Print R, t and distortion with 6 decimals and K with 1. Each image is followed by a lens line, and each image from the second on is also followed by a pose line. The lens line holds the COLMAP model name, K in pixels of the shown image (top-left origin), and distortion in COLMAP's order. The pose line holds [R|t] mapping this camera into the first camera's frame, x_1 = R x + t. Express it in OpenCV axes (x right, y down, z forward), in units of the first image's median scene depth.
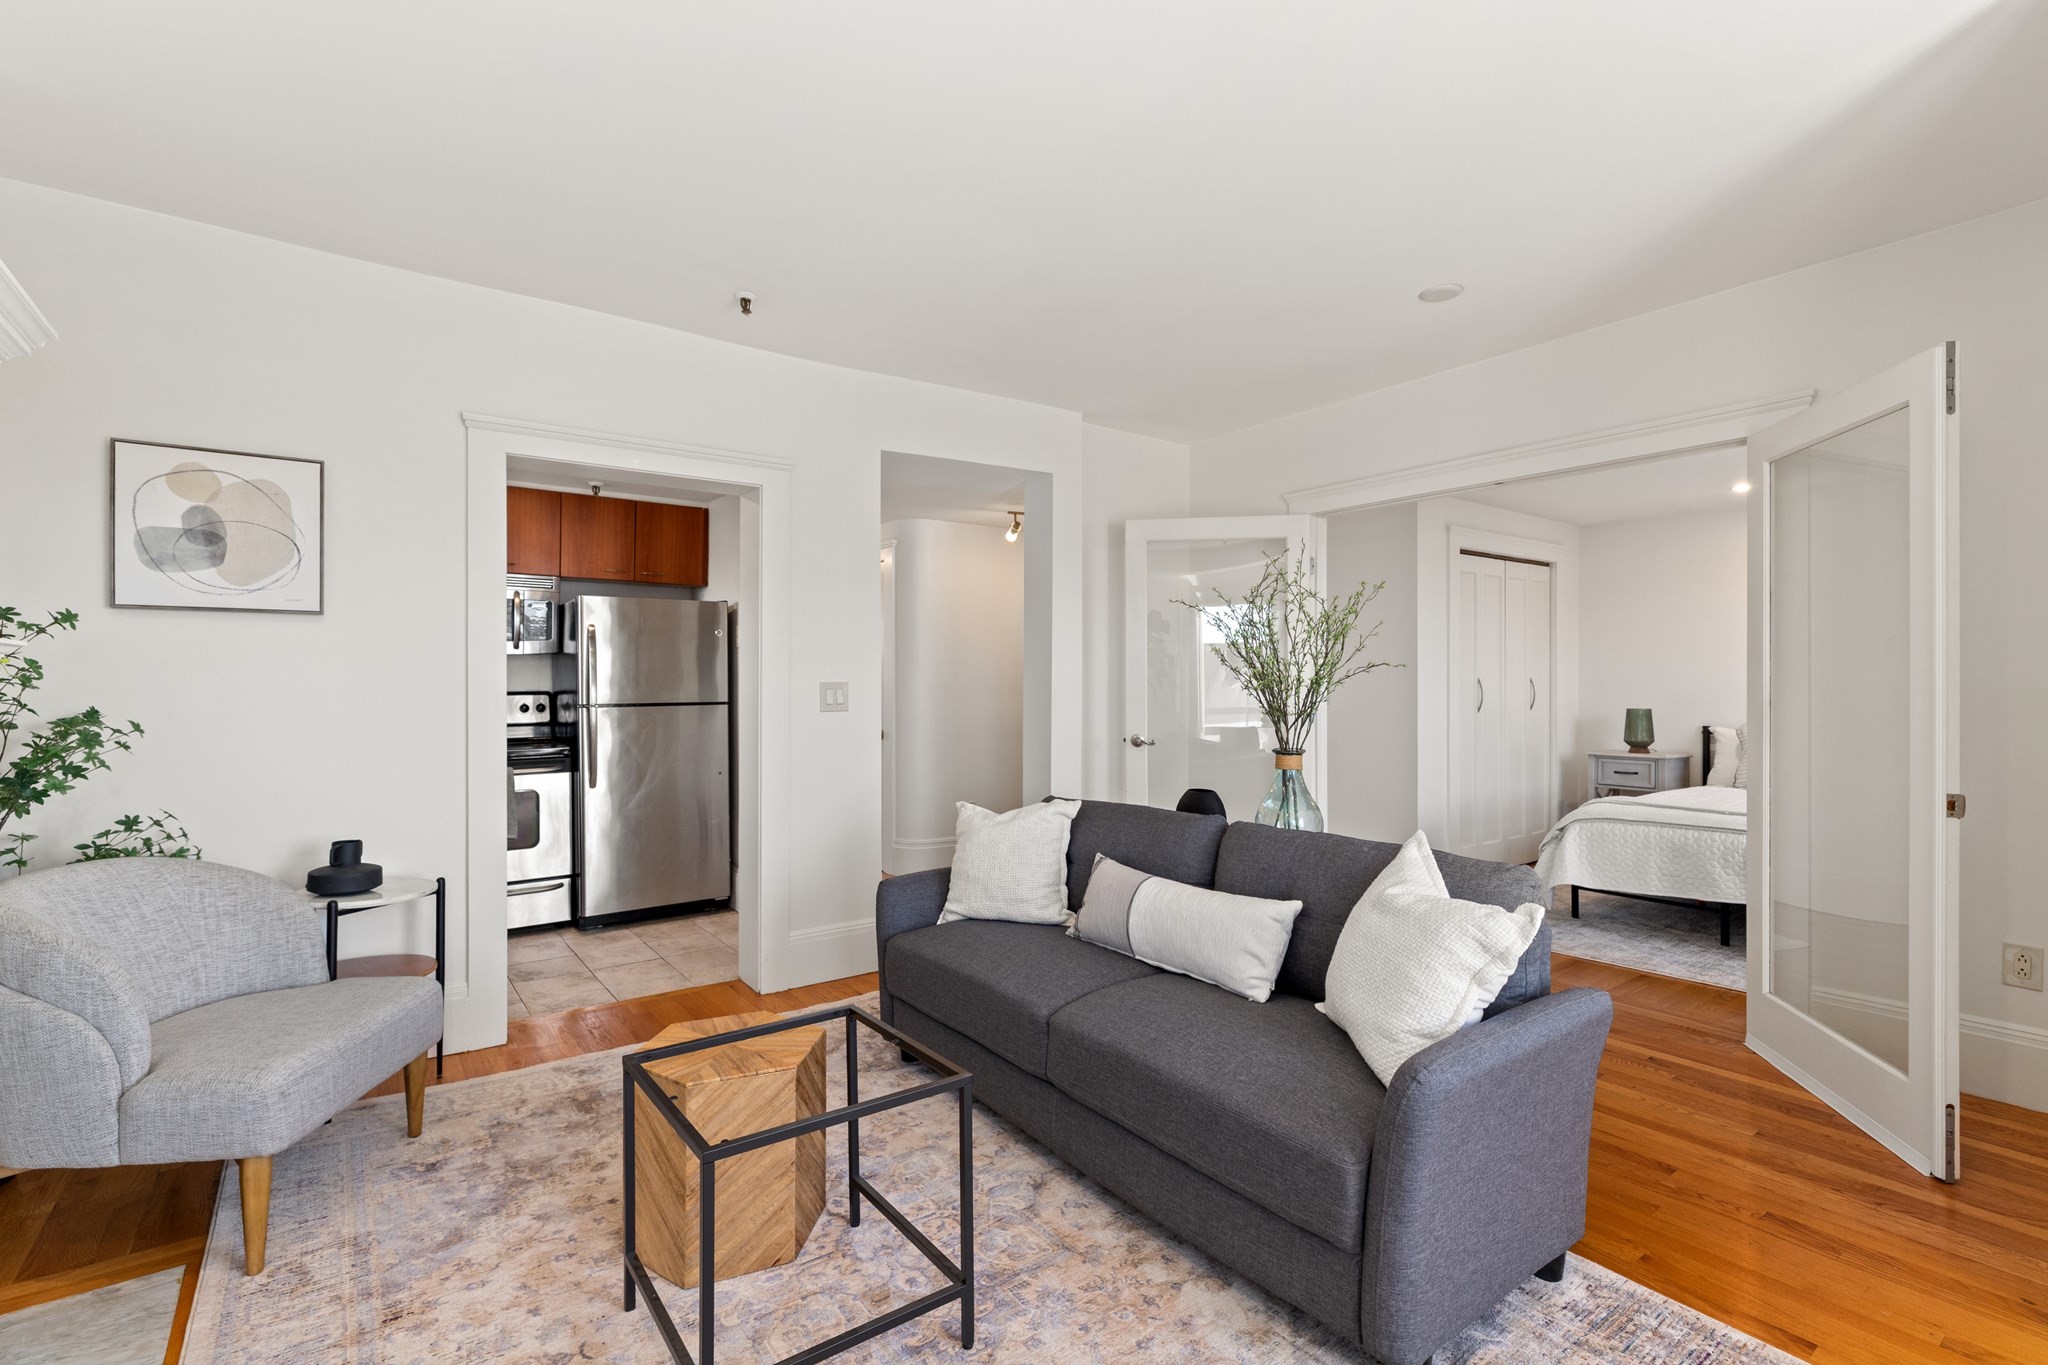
lens RADIAL K [[918.6, 0, 1018.6], [0, 918.6, 677.1], [0, 0, 1]] dist [0.000848, -0.000037]
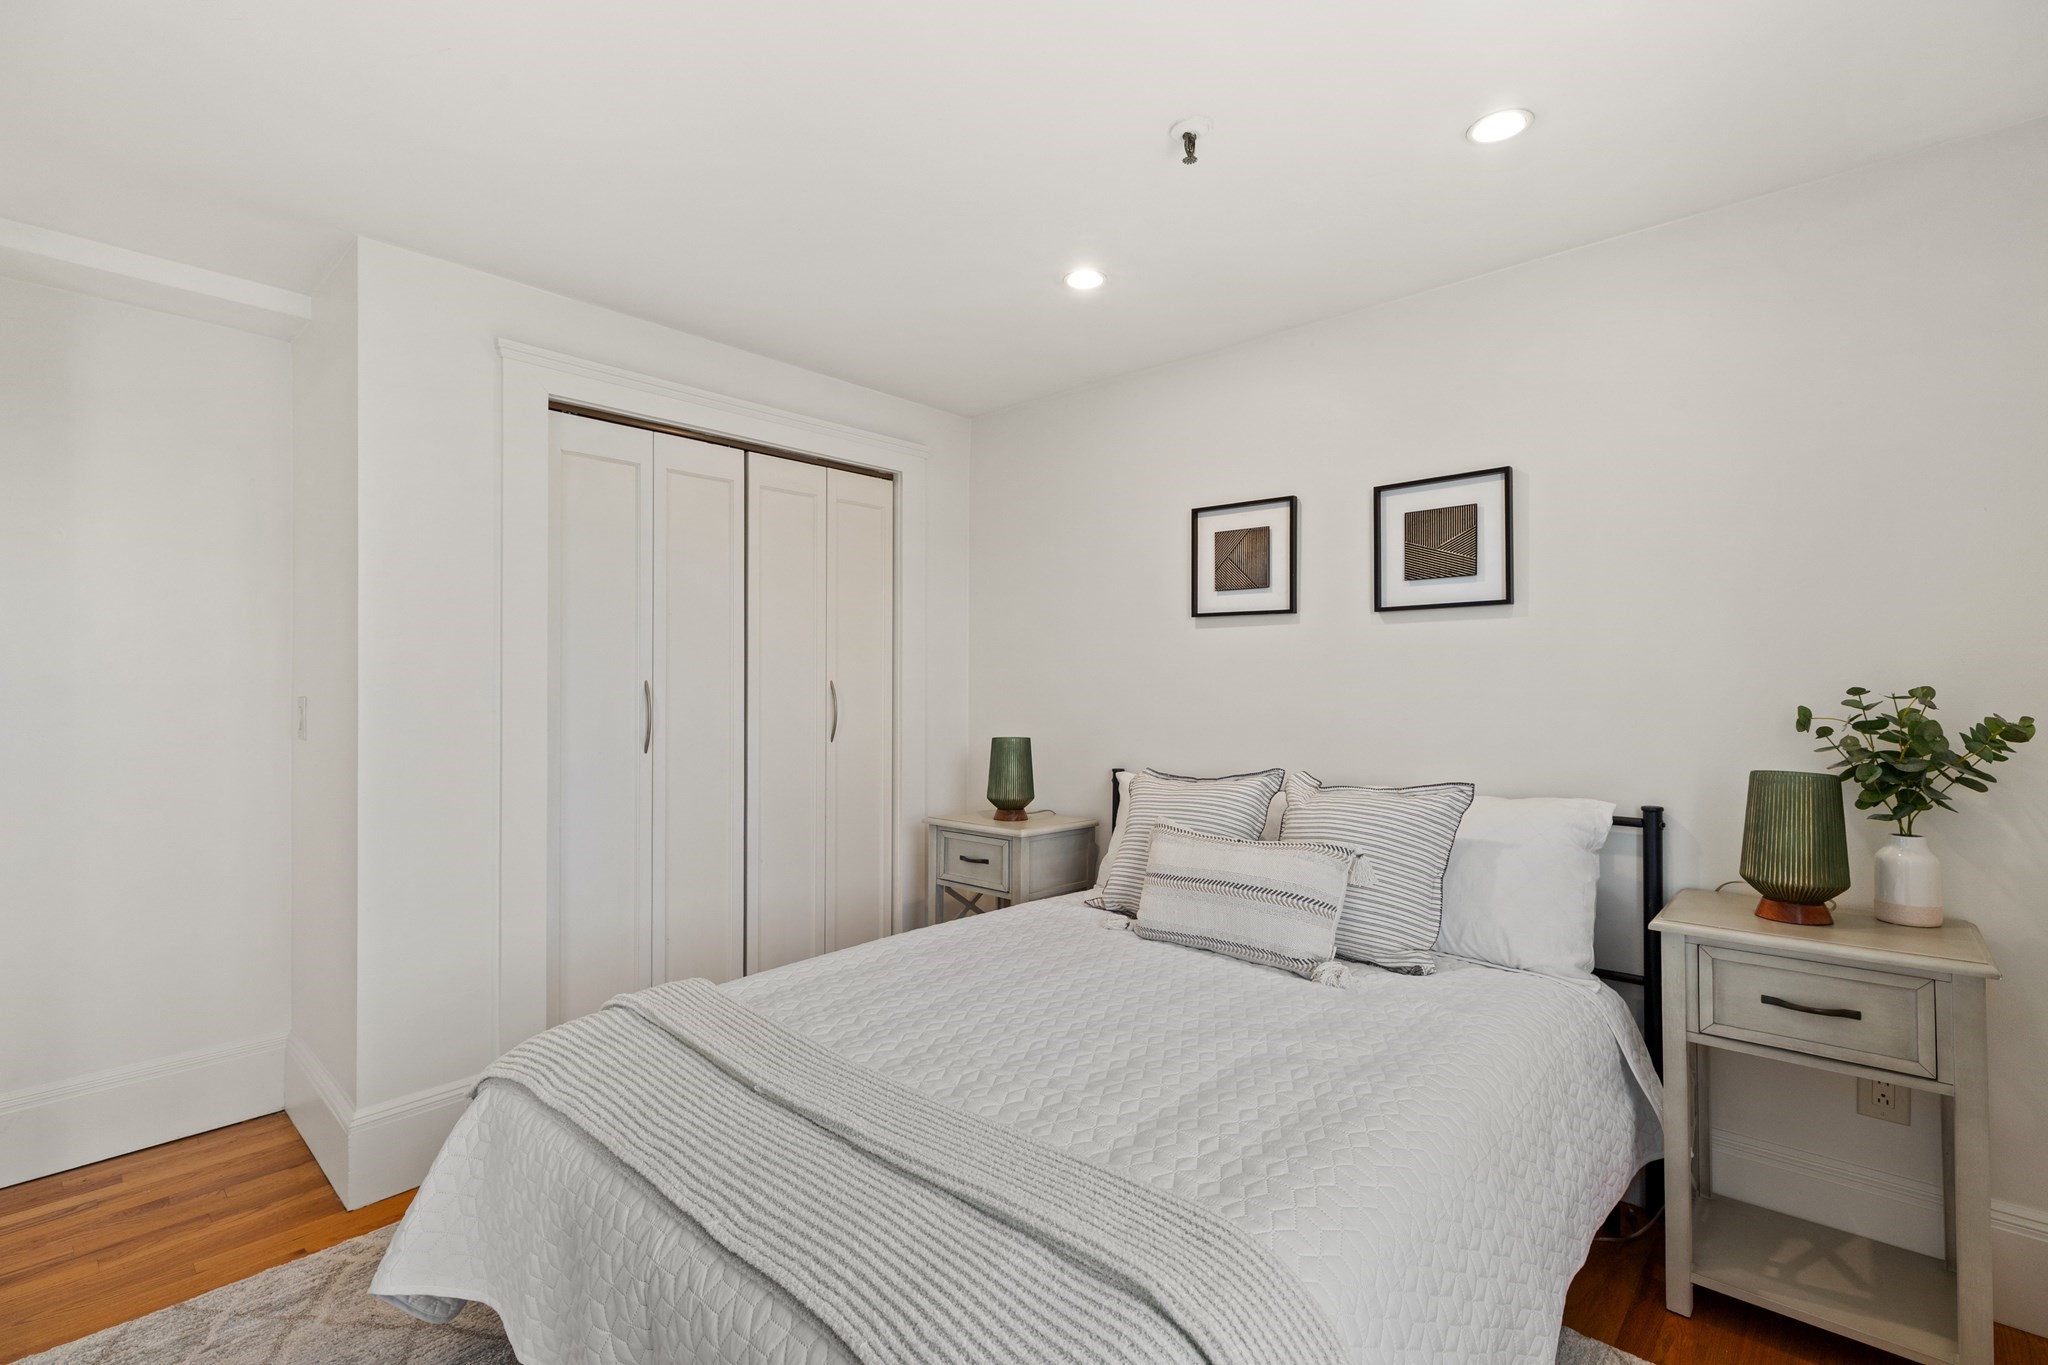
lens RADIAL K [[918.6, 0, 1018.6], [0, 918.6, 677.1], [0, 0, 1]] dist [0.000848, -0.000037]
pose [[0.984008, 0.002980, 0.178101, 0.587567], [-0.001180, 0.999947, -0.010214, 0.004154], [-0.178122, 0.009841, 0.983959, 0.471014]]
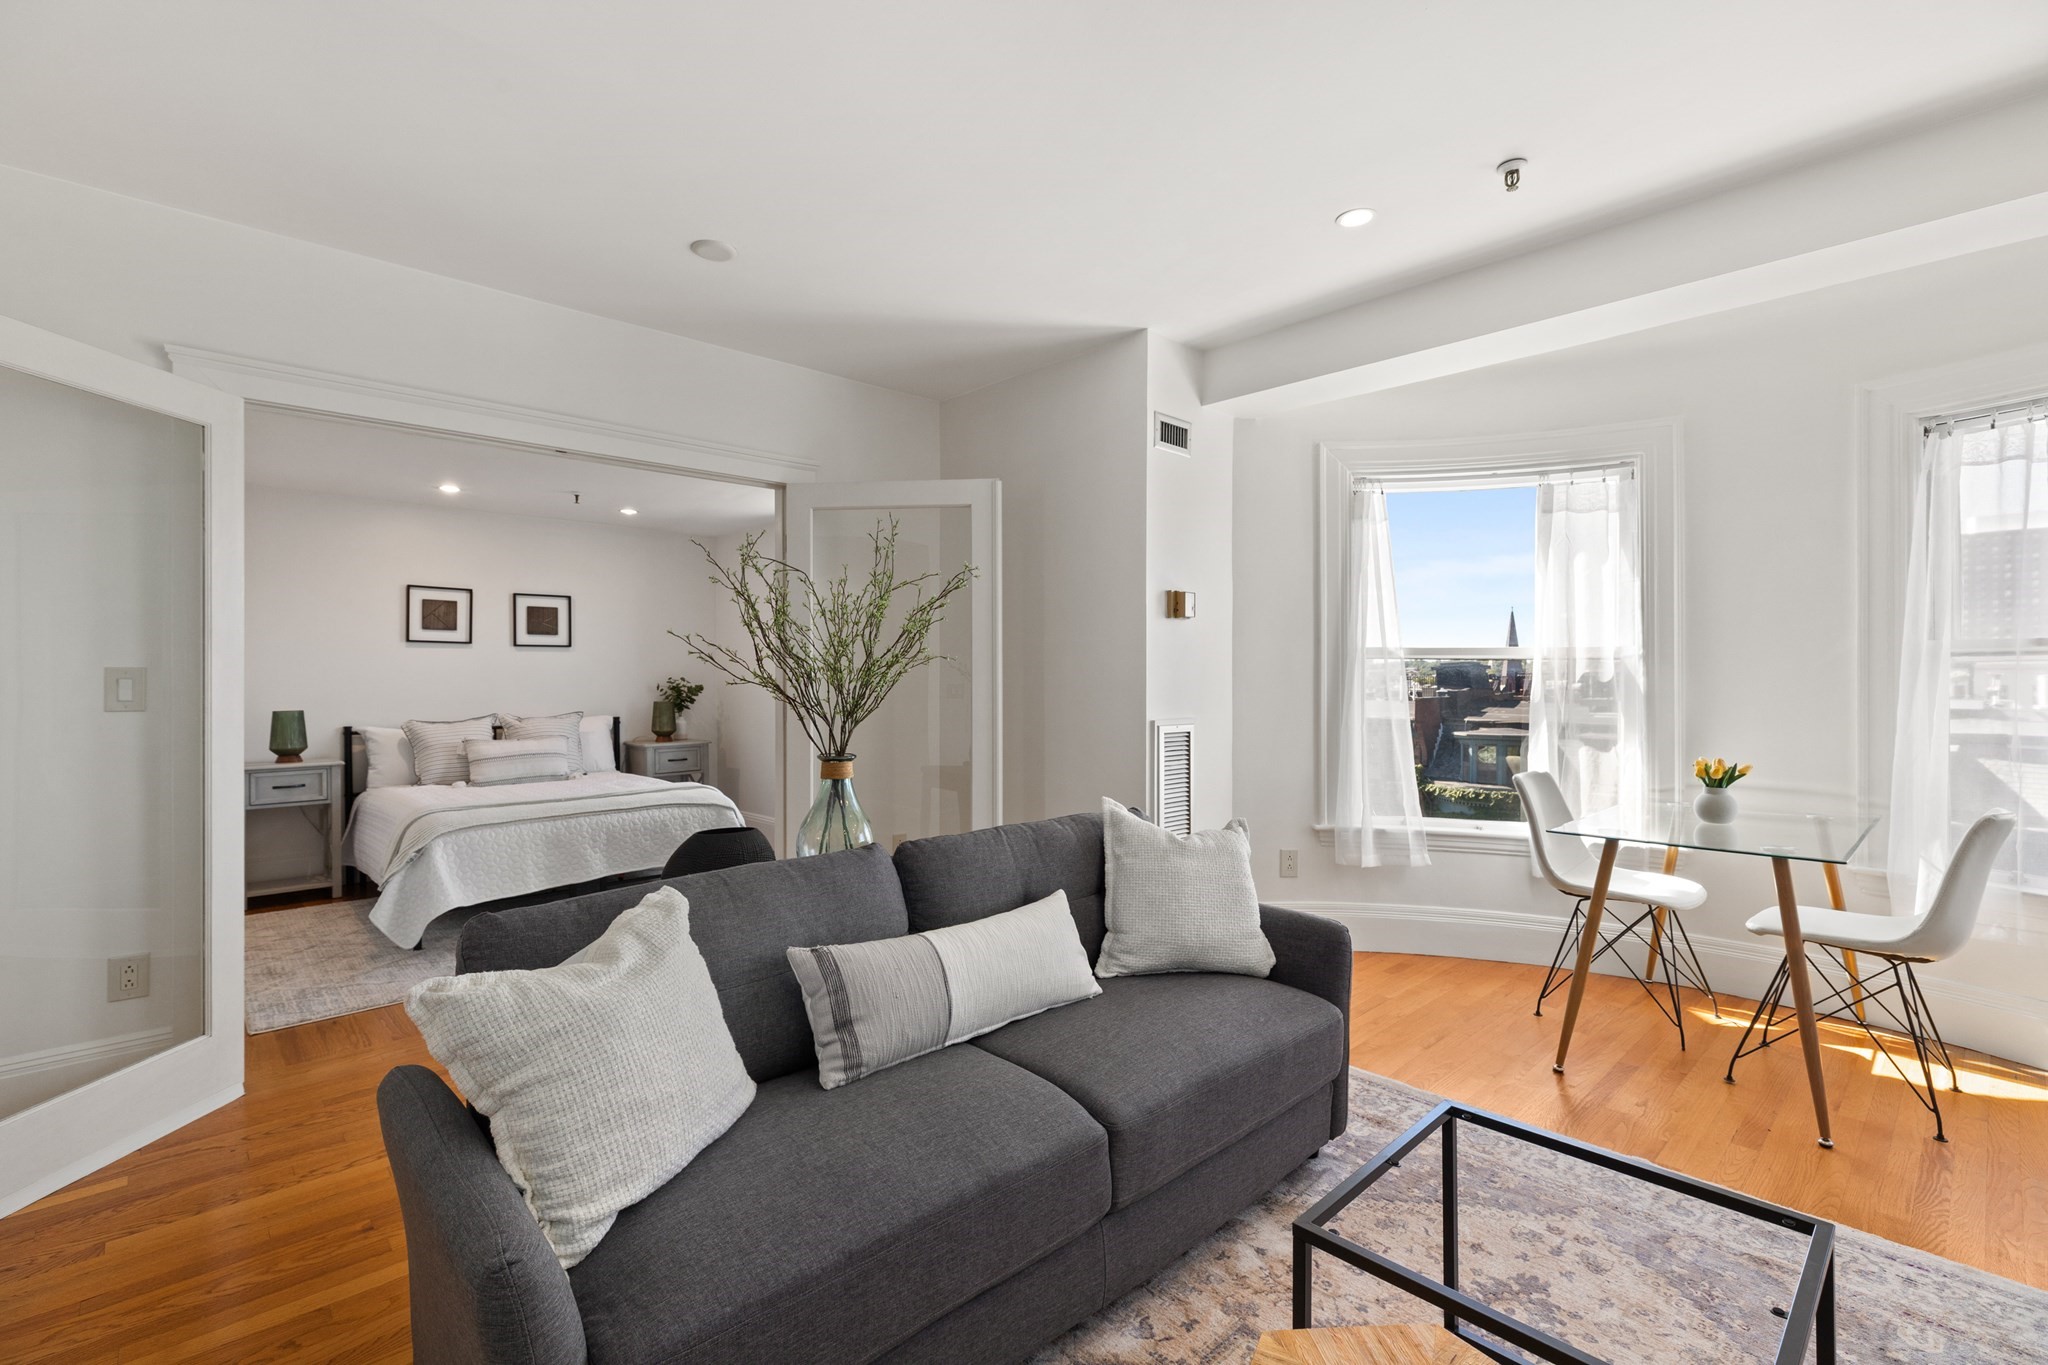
lens RADIAL K [[918.6, 0, 1018.6], [0, 918.6, 677.1], [0, 0, 1]] dist [0.000848, -0.000037]
pose [[-0.105887, -0.000592, 0.994378, -0.251488], [0.001746, 0.999998, 0.000782, 0.003293], [-0.994377, 0.001819, -0.105886, 0.417884]]
